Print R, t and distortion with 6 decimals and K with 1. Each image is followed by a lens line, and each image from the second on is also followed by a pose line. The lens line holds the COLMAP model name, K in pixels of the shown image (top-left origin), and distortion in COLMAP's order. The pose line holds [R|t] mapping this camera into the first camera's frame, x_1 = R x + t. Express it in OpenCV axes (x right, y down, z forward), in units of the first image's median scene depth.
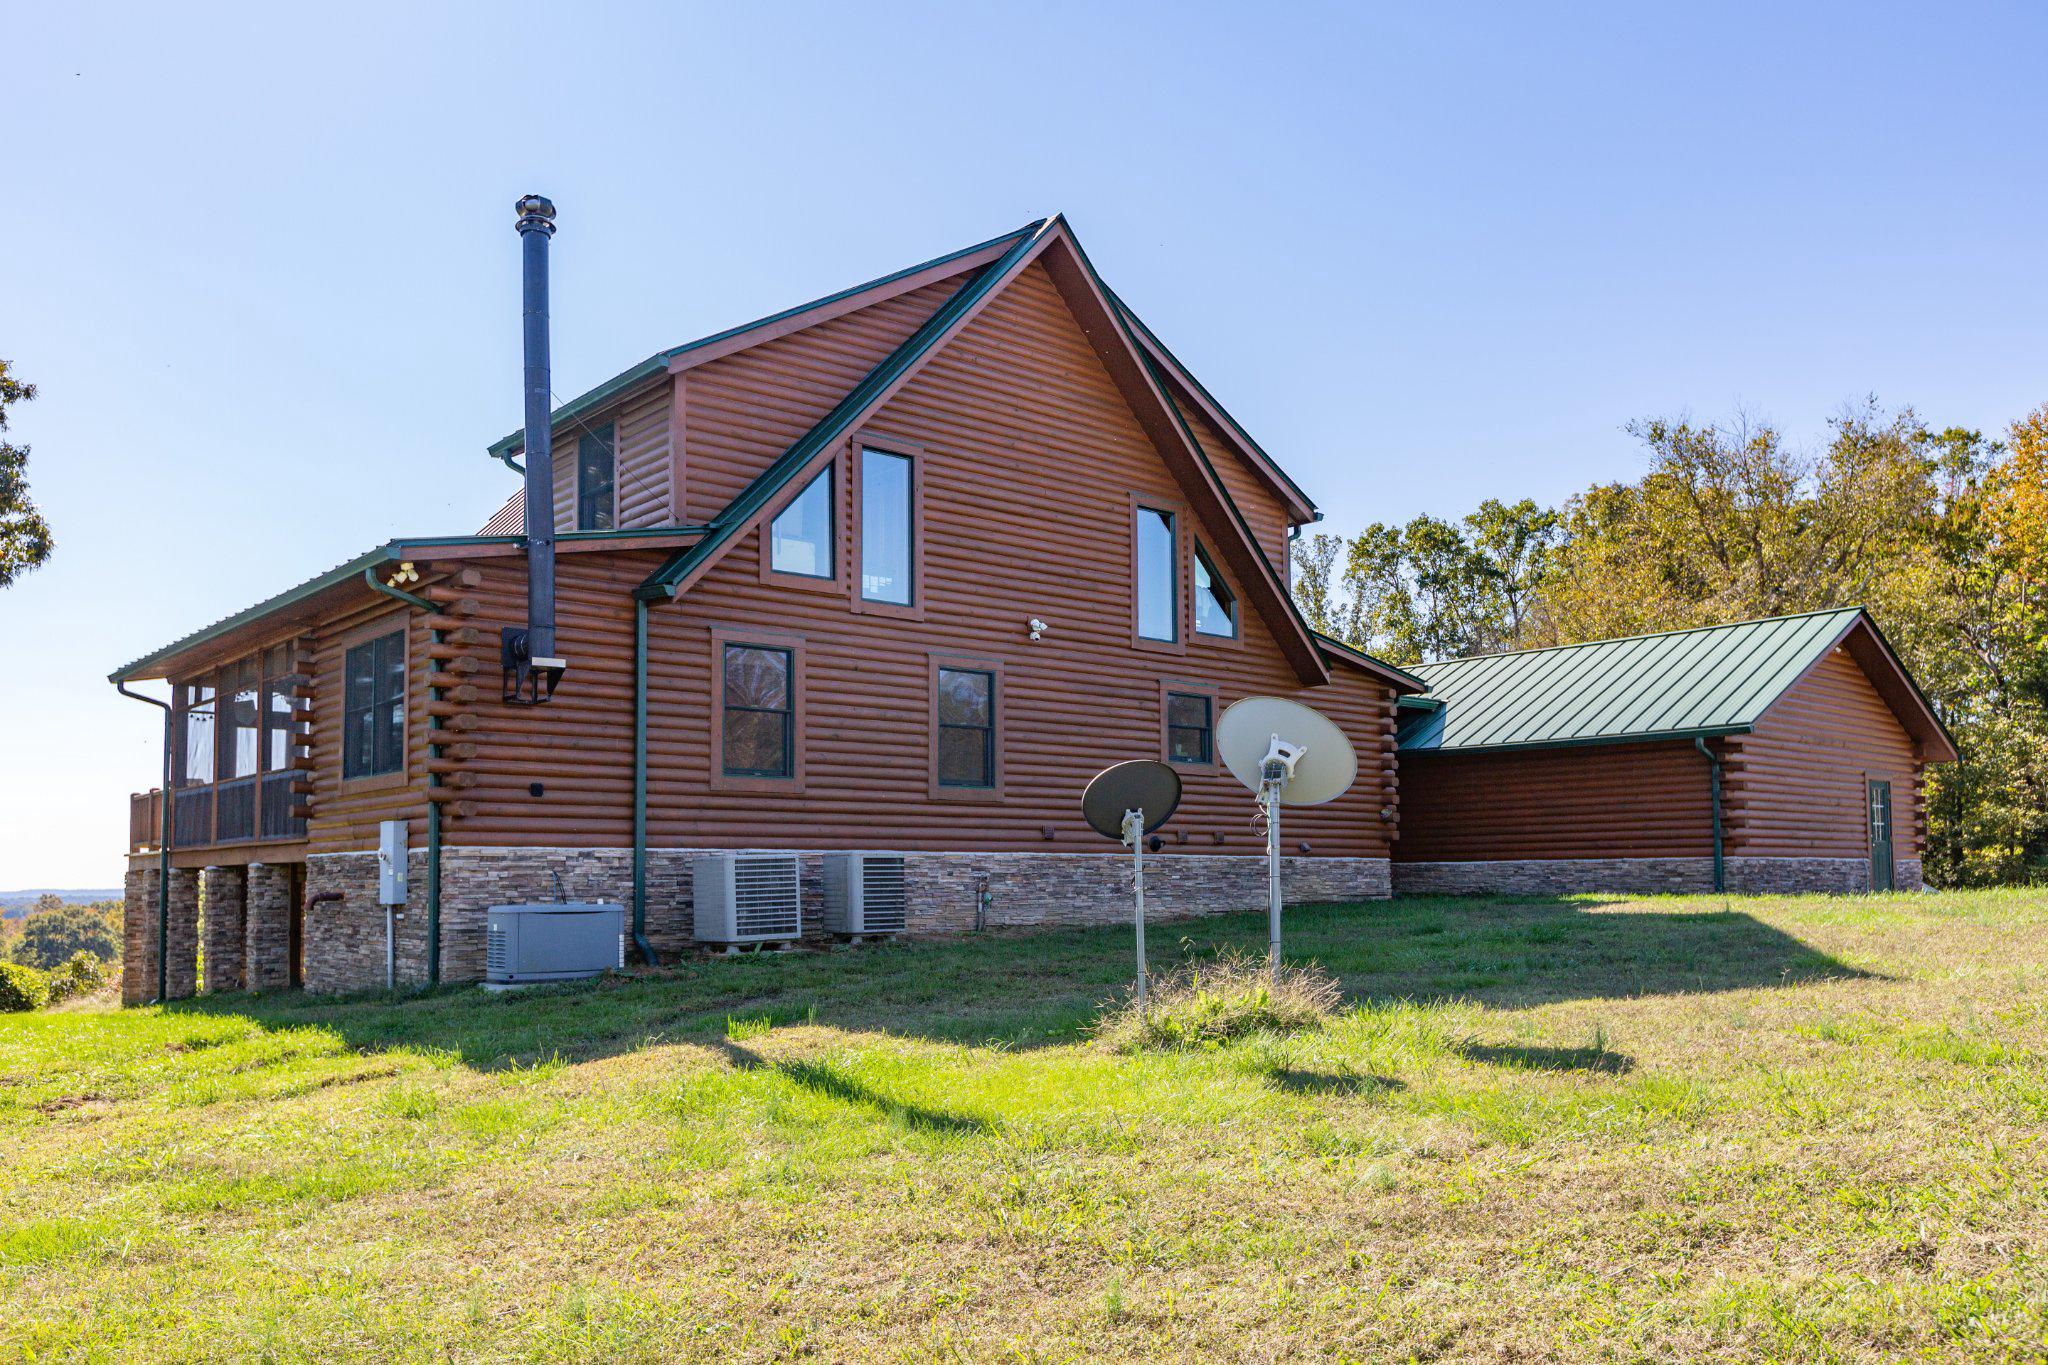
lens RADIAL K [[1587.0, 0, 1040.0], [0, 1587.0, 685.9], [0, 0, 1]] dist [0.002182, -0.001670]
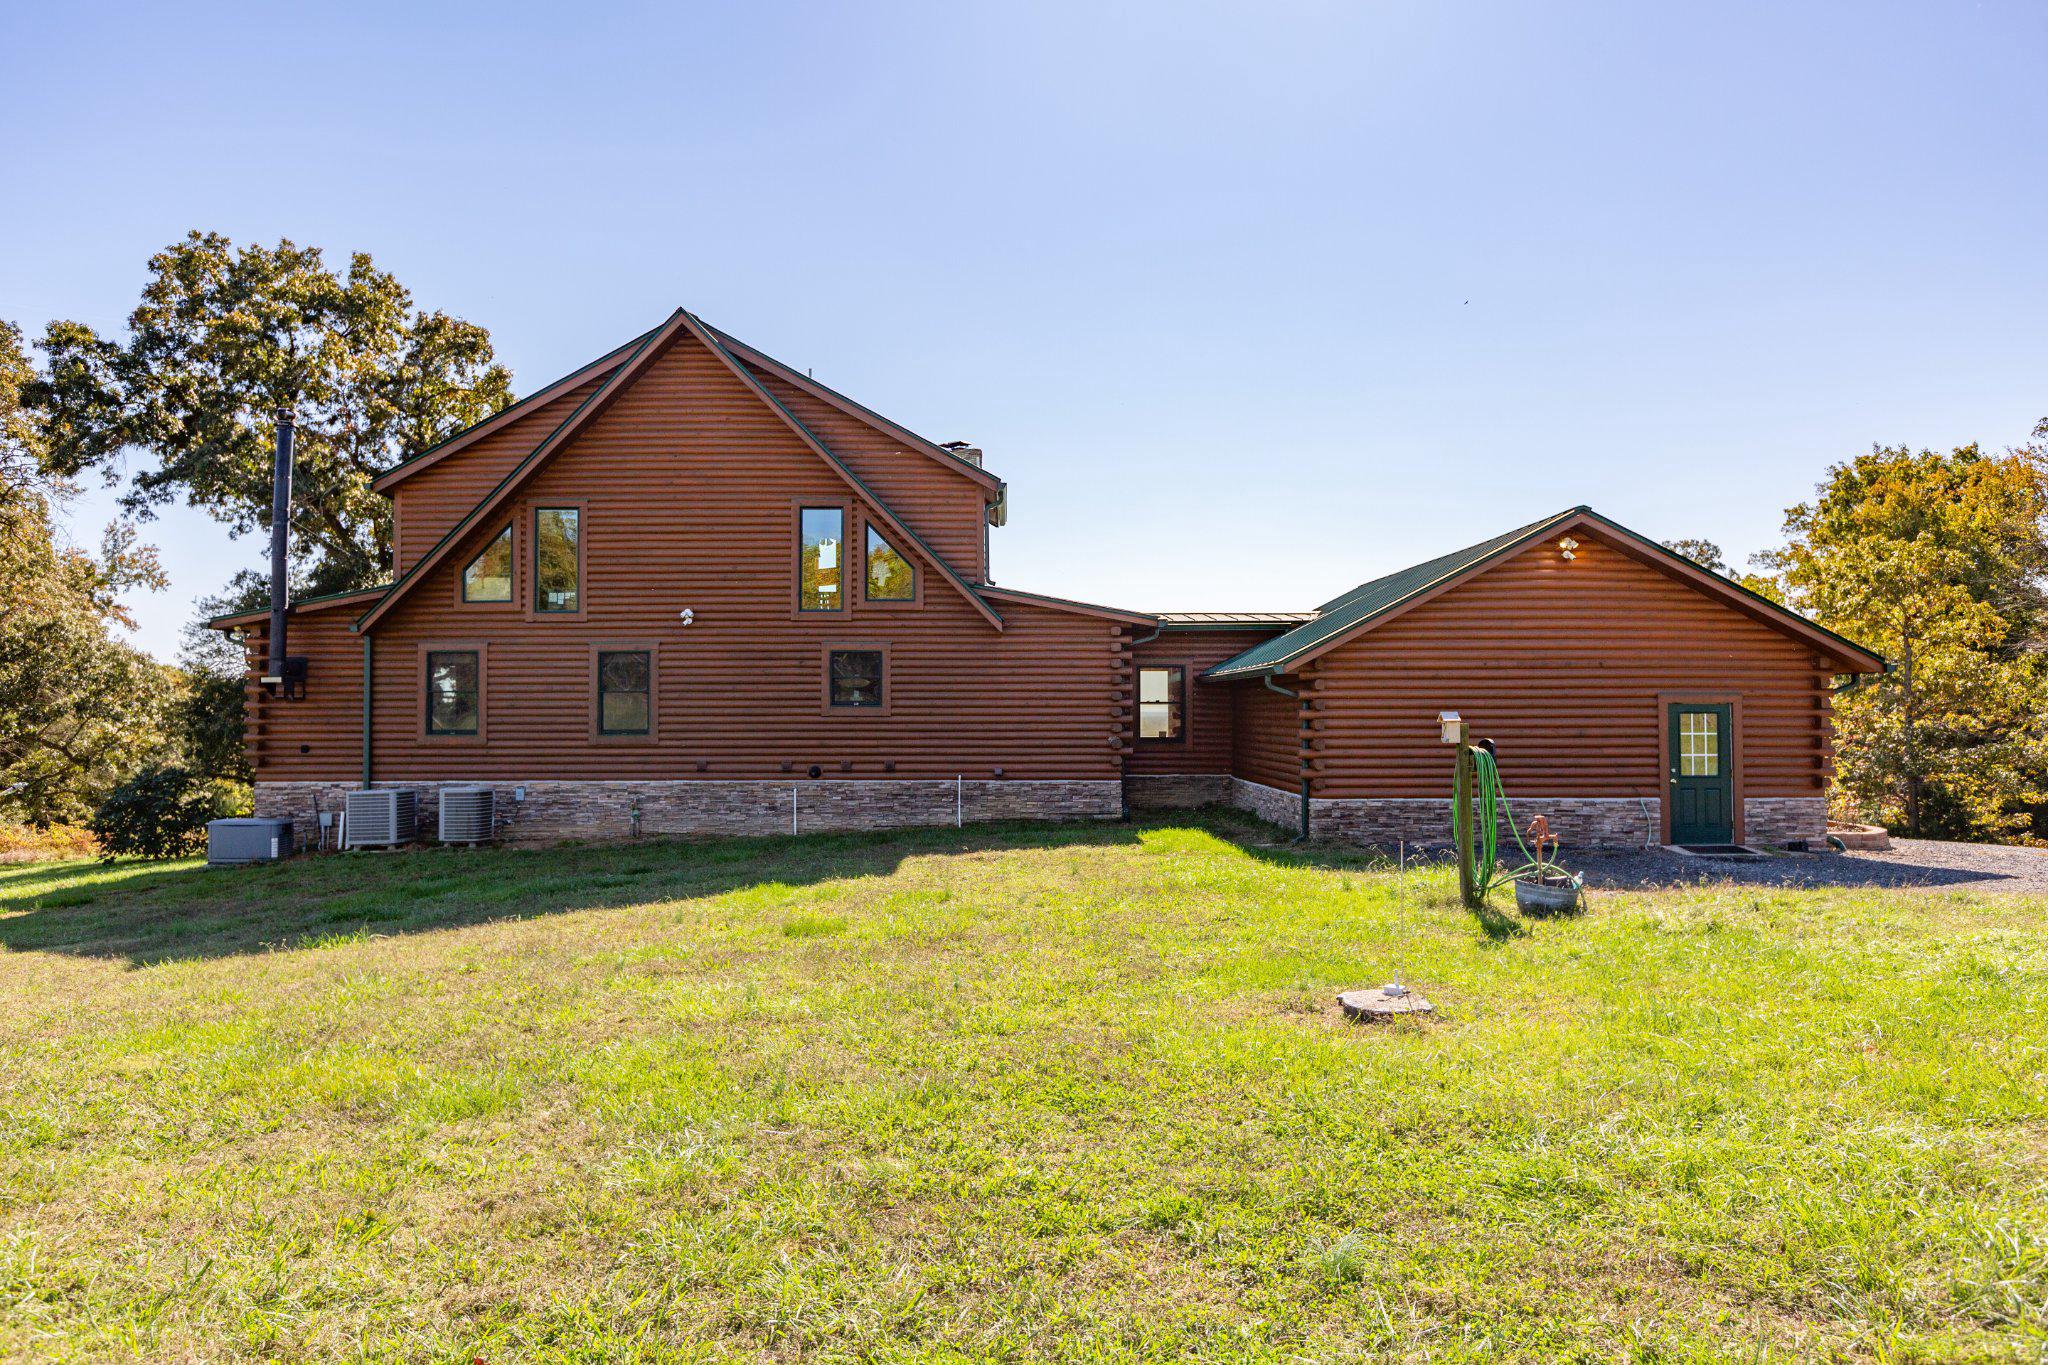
lens RADIAL K [[1346.5, 0, 1023.9], [0, 1346.5, 671.9], [0, 0, 1]] dist [-0.004959, -0.001130]
pose [[0.750401, -0.023997, -0.660547, 1.012321], [0.080539, 0.995214, 0.055339, -0.029838], [0.656058, -0.094726, 0.748742, 0.341723]]
